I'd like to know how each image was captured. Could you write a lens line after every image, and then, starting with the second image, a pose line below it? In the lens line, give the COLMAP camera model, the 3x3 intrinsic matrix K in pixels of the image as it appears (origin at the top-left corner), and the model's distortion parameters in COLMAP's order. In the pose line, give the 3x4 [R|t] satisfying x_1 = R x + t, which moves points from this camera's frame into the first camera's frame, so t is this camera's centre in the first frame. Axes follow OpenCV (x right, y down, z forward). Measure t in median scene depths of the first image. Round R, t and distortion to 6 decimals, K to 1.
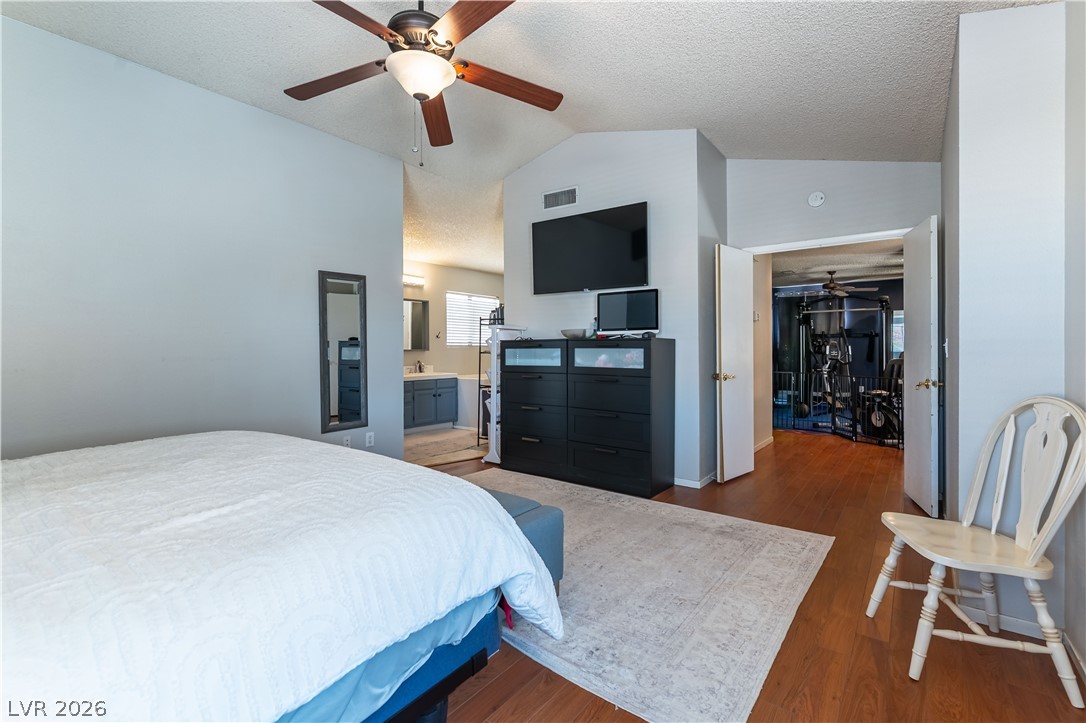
lens RADIAL K [[483.4, 0, 545.8], [0, 483.4, 357.5], [0, 0, 1]] dist [0.000567, 0.000845]
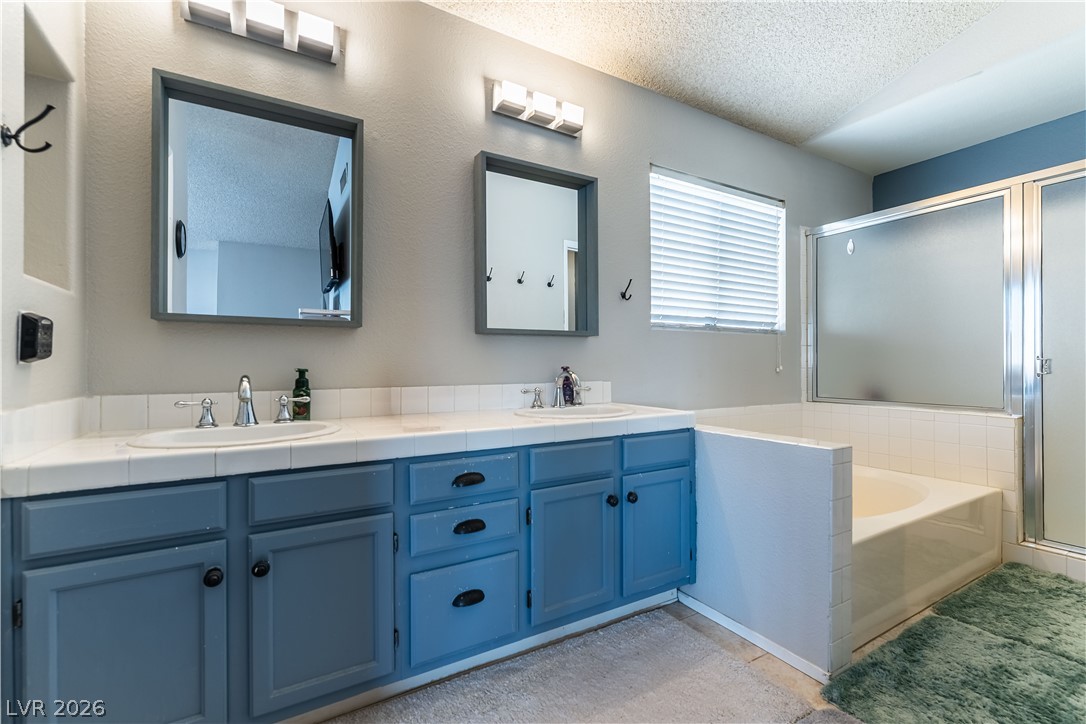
lens RADIAL K [[483.4, 0, 543.9], [0, 483.4, 364.9], [0, 0, 1]] dist [0.000567, 0.000845]
pose [[0.930622, 0.003204, -0.365968, -0.161772], [-0.006164, 0.999957, -0.006918, 0.007357], [0.365930, 0.008694, 0.930602, 0.708059]]
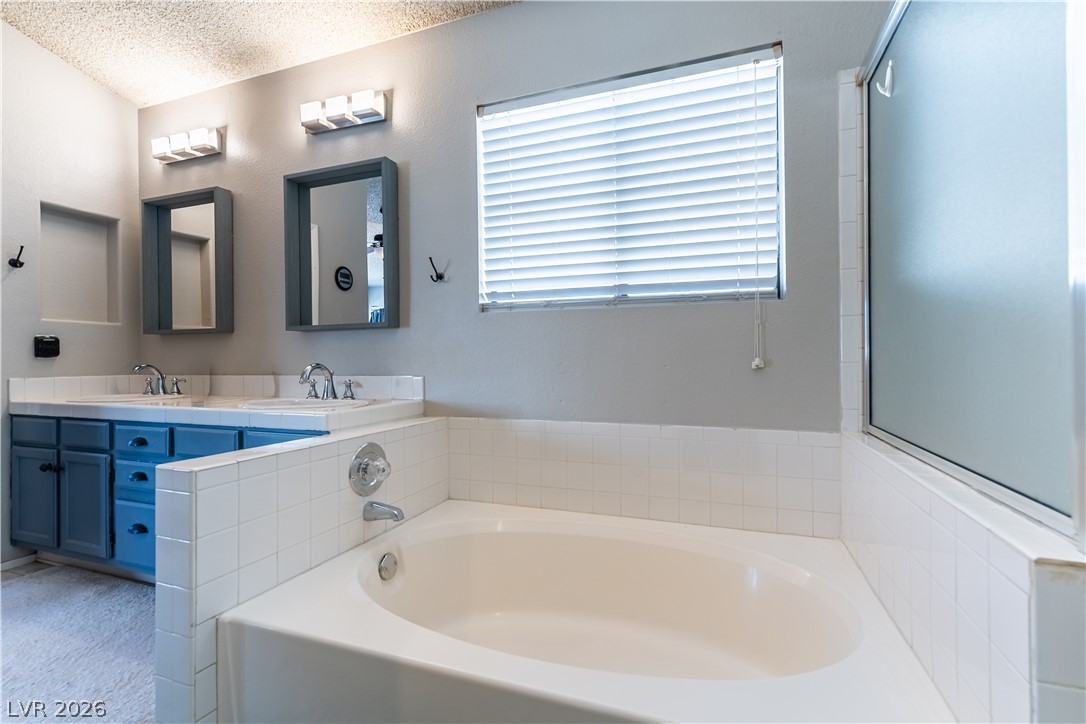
lens RADIAL K [[483.4, 0, 544.3], [0, 483.4, 358.3], [0, 0, 1]] dist [0.000567, 0.000845]
pose [[0.302372, 0.003566, -0.953183, 0.068882], [-0.006004, 0.999980, 0.001837, 0.004414], [0.953171, 0.005167, 0.302388, 1.023175]]
